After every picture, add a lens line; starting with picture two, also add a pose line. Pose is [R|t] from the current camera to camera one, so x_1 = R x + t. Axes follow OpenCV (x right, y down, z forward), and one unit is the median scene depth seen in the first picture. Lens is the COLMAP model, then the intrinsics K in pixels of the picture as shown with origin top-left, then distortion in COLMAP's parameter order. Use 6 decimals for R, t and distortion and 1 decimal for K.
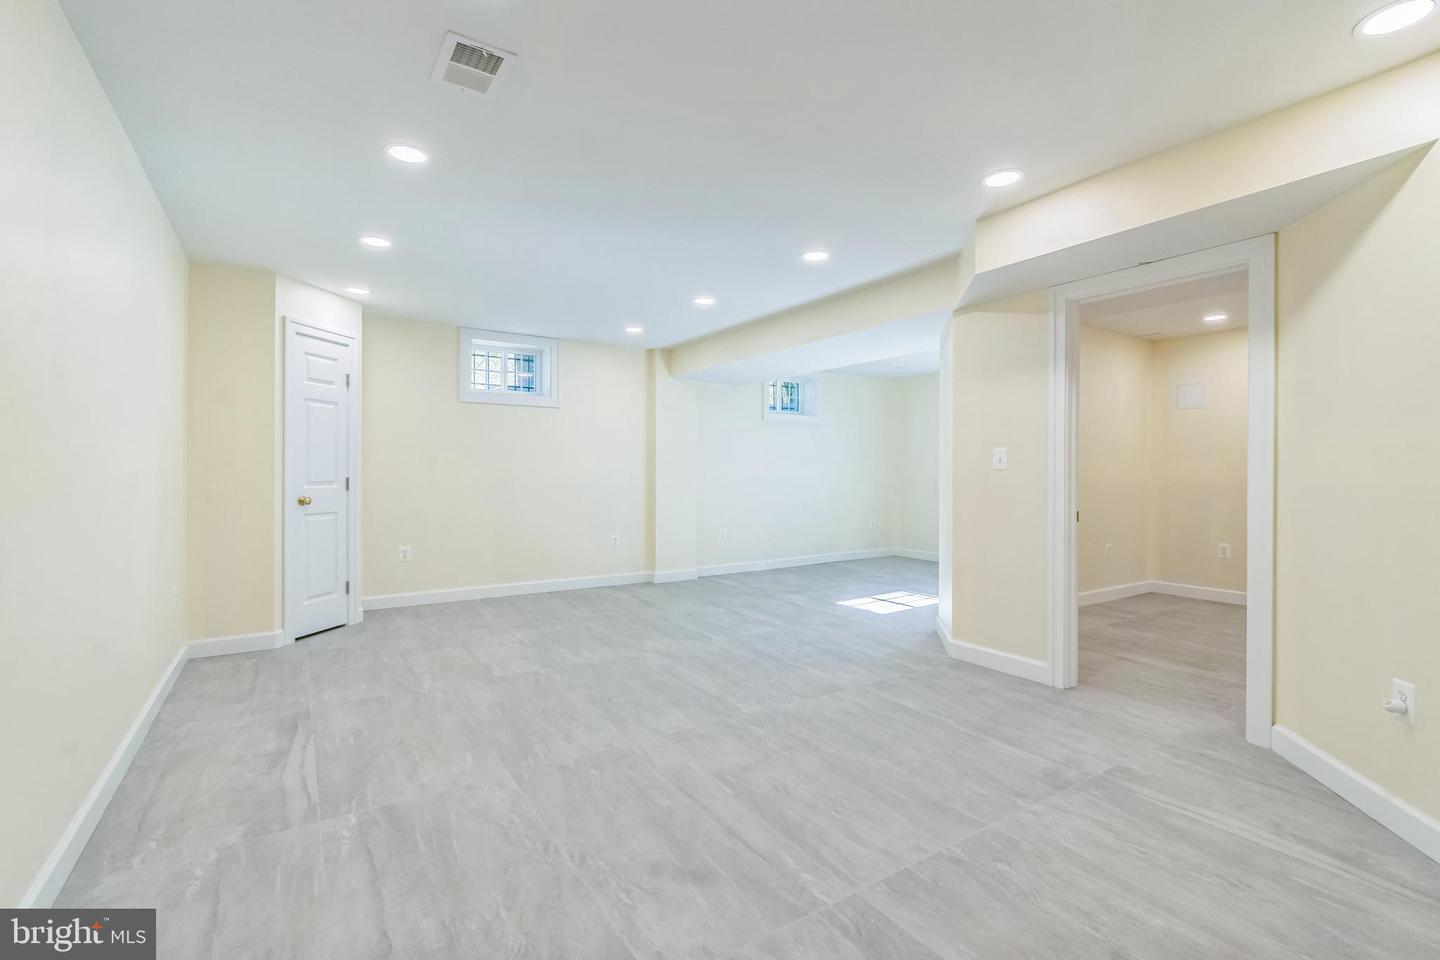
lens RADIAL K [[654.1, 0, 719.1], [0, 654.1, 477.5], [0, 0, 1]] dist [-0.000201, -0.000356]
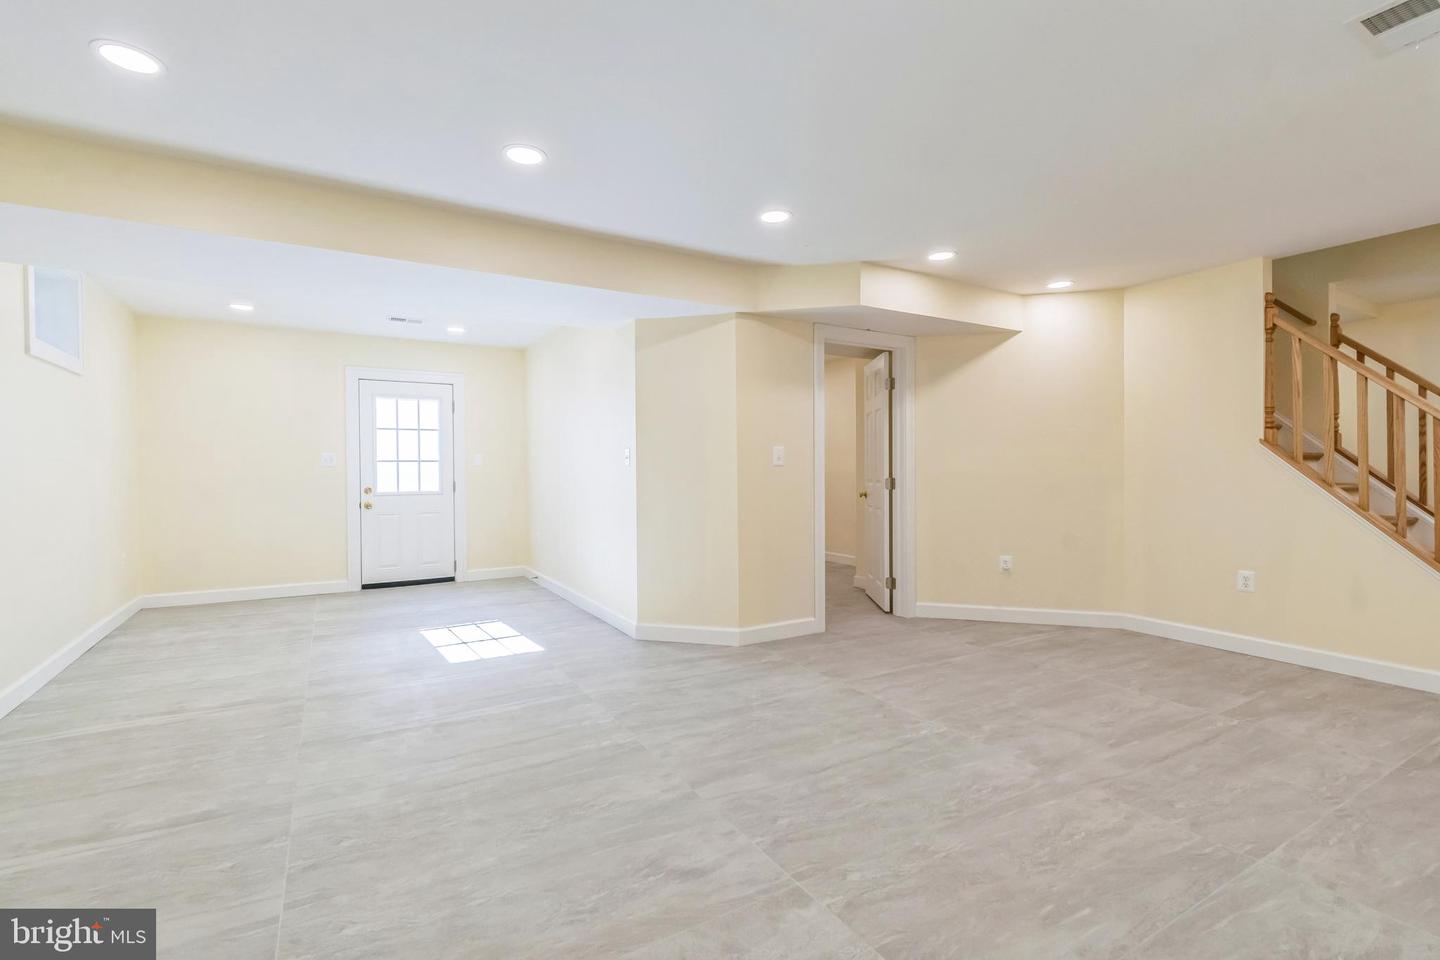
lens RADIAL K [[654.1, 0, 722.0], [0, 654.1, 477.9], [0, 0, 1]] dist [-0.000201, -0.000356]
pose [[0.042363, -0.020016, 0.998902, -0.798833], [0.012790, 0.999728, 0.019490, -0.015590], [-0.999020, 0.011951, 0.042608, 1.149014]]
